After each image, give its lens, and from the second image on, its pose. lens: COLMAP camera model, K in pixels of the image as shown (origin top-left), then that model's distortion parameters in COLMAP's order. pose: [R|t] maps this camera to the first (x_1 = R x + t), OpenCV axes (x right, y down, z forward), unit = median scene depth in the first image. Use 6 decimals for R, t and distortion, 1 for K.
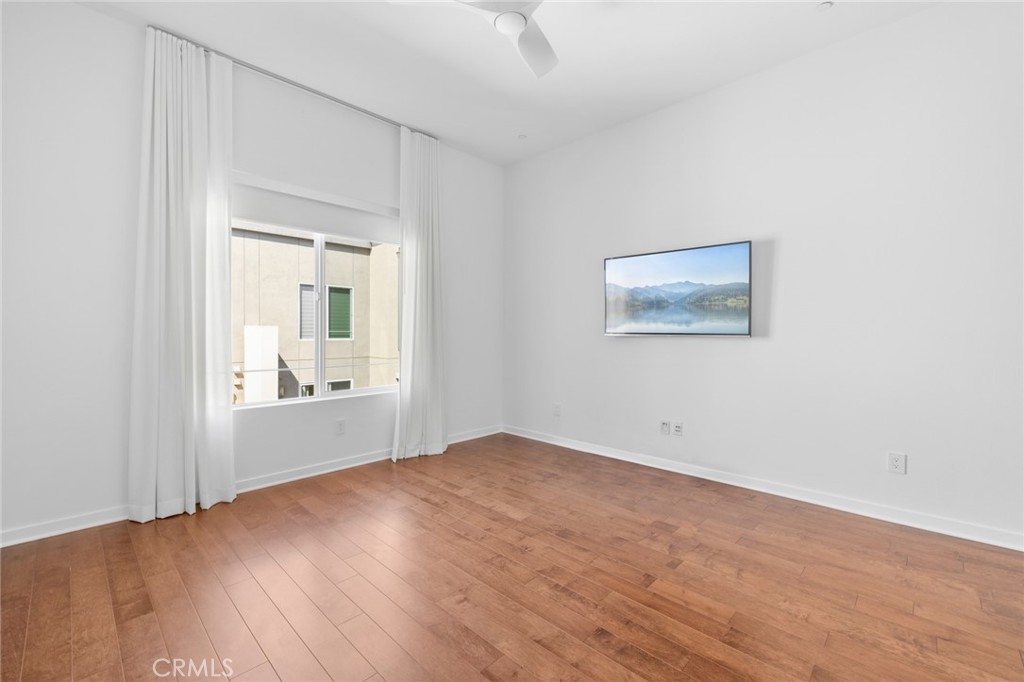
lens RADIAL K [[431.3, 0, 512.0], [0, 431.3, 341.0], [0, 0, 1]] dist [-0.000890, -0.000015]
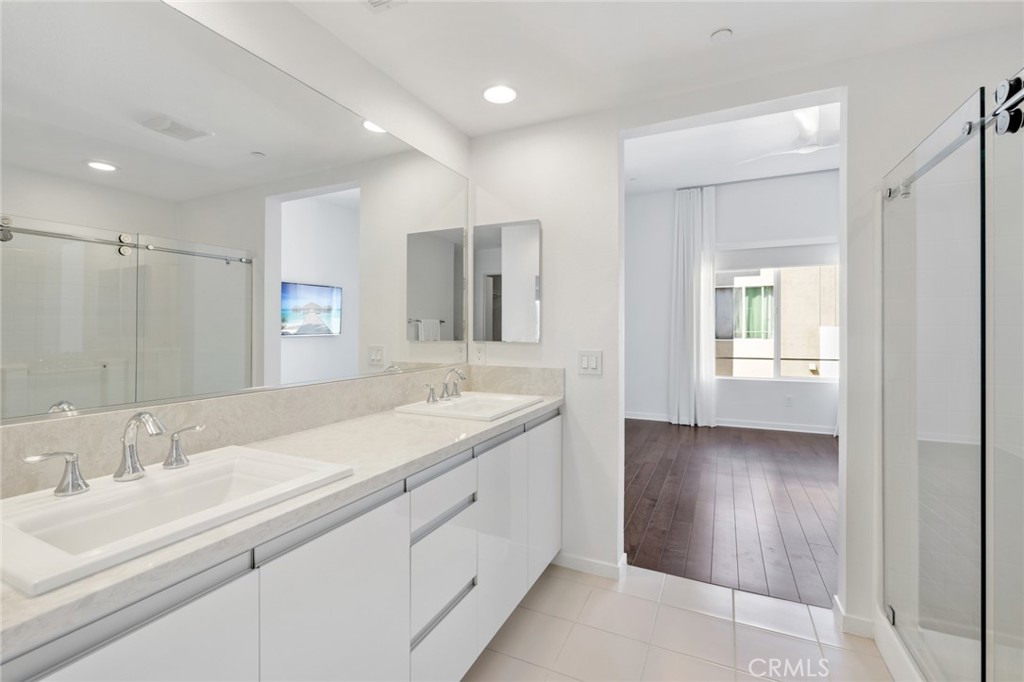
lens RADIAL K [[450.9, 0, 512.0], [0, 450.9, 341.0], [0, 0, 1]] dist [-0.004185, -0.000001]
pose [[0.339235, 0.006864, -0.940677, 0.848068], [-0.006523, 0.999967, 0.004944, 0.002247], [0.940679, 0.004459, 0.339268, -0.443673]]
